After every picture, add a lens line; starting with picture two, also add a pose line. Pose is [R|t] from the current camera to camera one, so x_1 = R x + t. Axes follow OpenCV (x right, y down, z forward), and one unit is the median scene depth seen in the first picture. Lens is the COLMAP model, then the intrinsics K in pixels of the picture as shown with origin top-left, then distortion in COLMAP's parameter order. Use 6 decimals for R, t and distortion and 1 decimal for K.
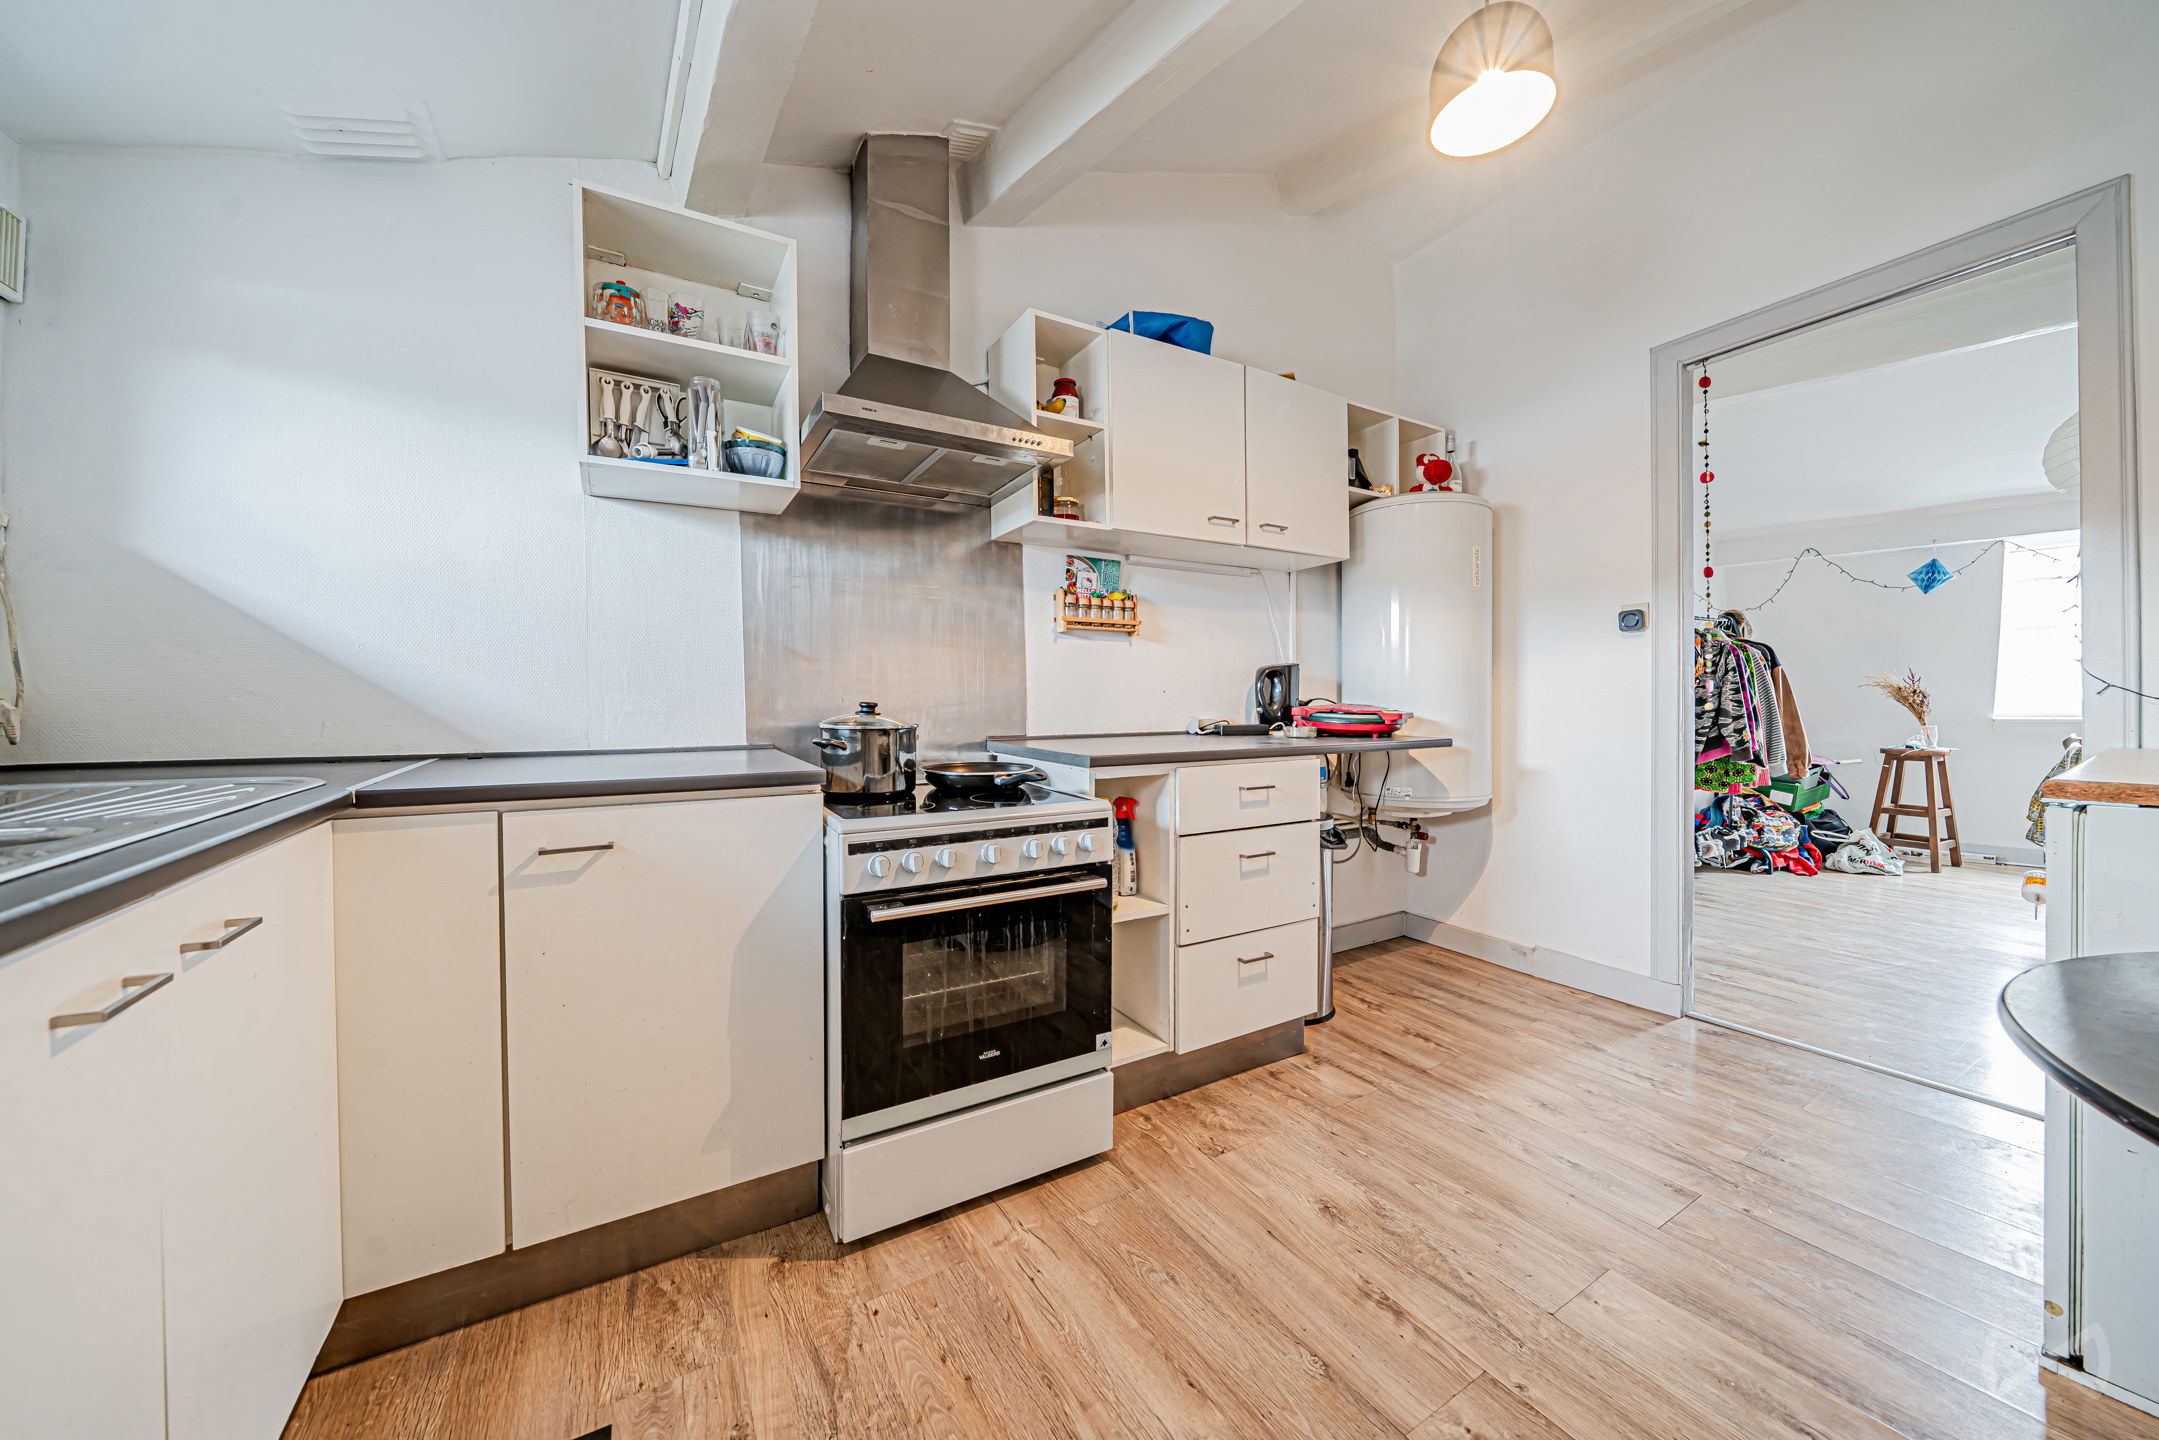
lens RADIAL K [[781.0, 0, 1073.6], [0, 781.0, 706.2], [0, 0, 1]] dist [0.002279, 0.000111]
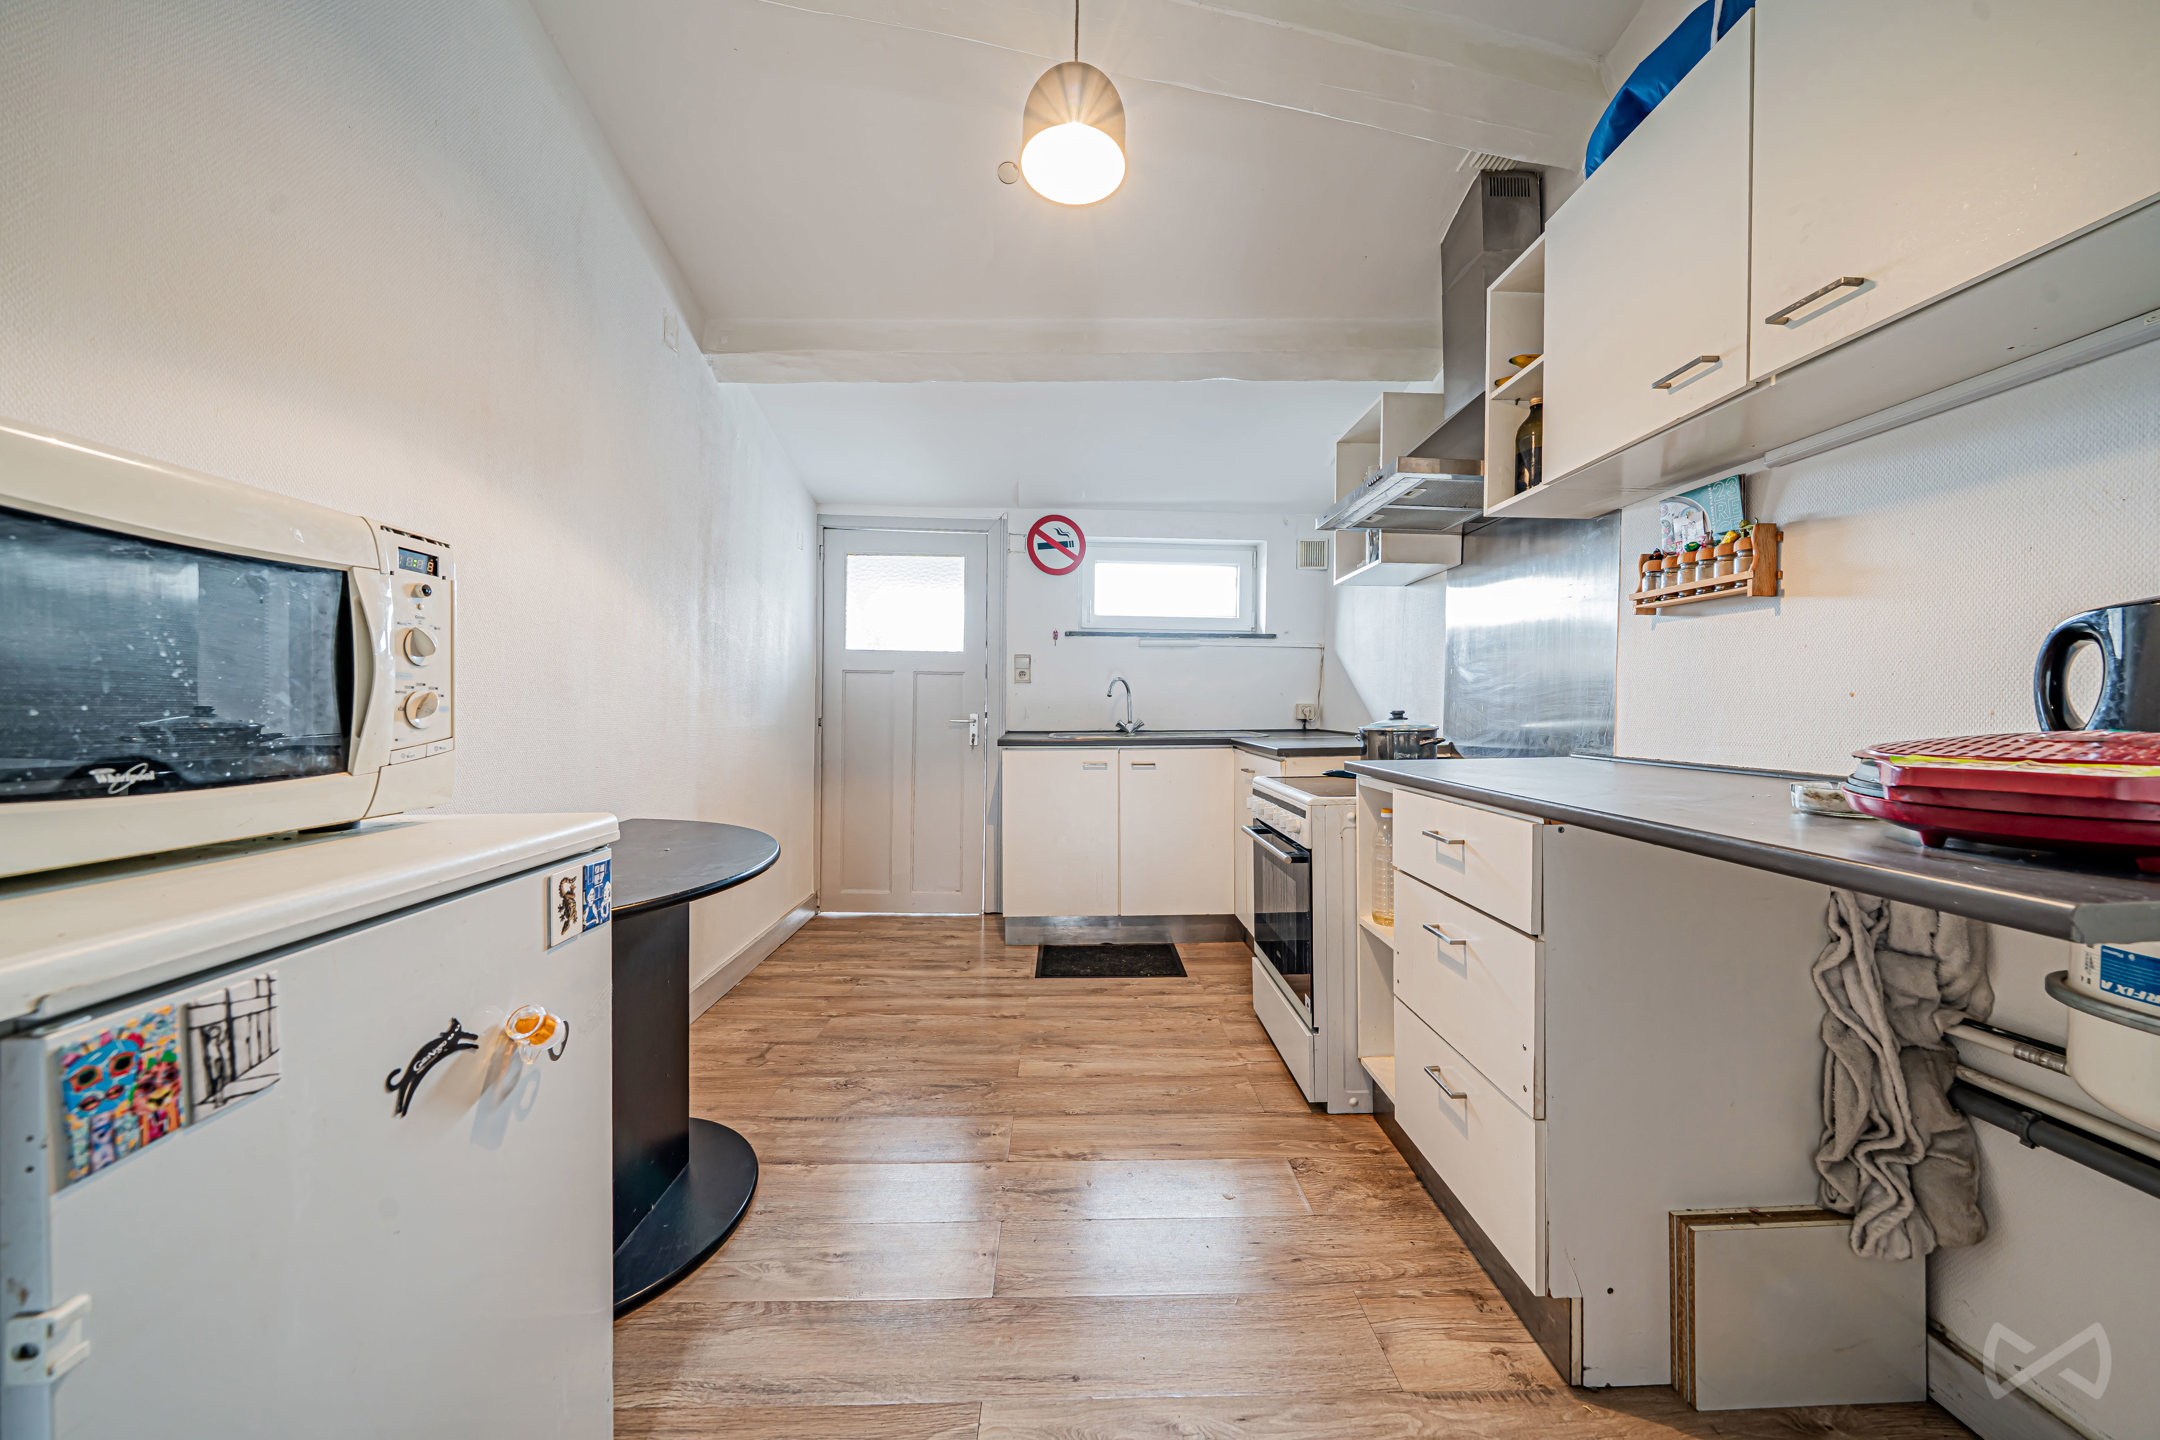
lens RADIAL K [[727.3, 0, 1087.1], [0, 727.3, 713.7], [0, 0, 1]] dist [-0.001698, -0.000001]
pose [[-0.488742, 0.009966, -0.872371, 1.011330], [-0.010137, 0.999802, 0.017101, -0.013952], [0.872369, 0.017201, -0.488544, 1.099766]]
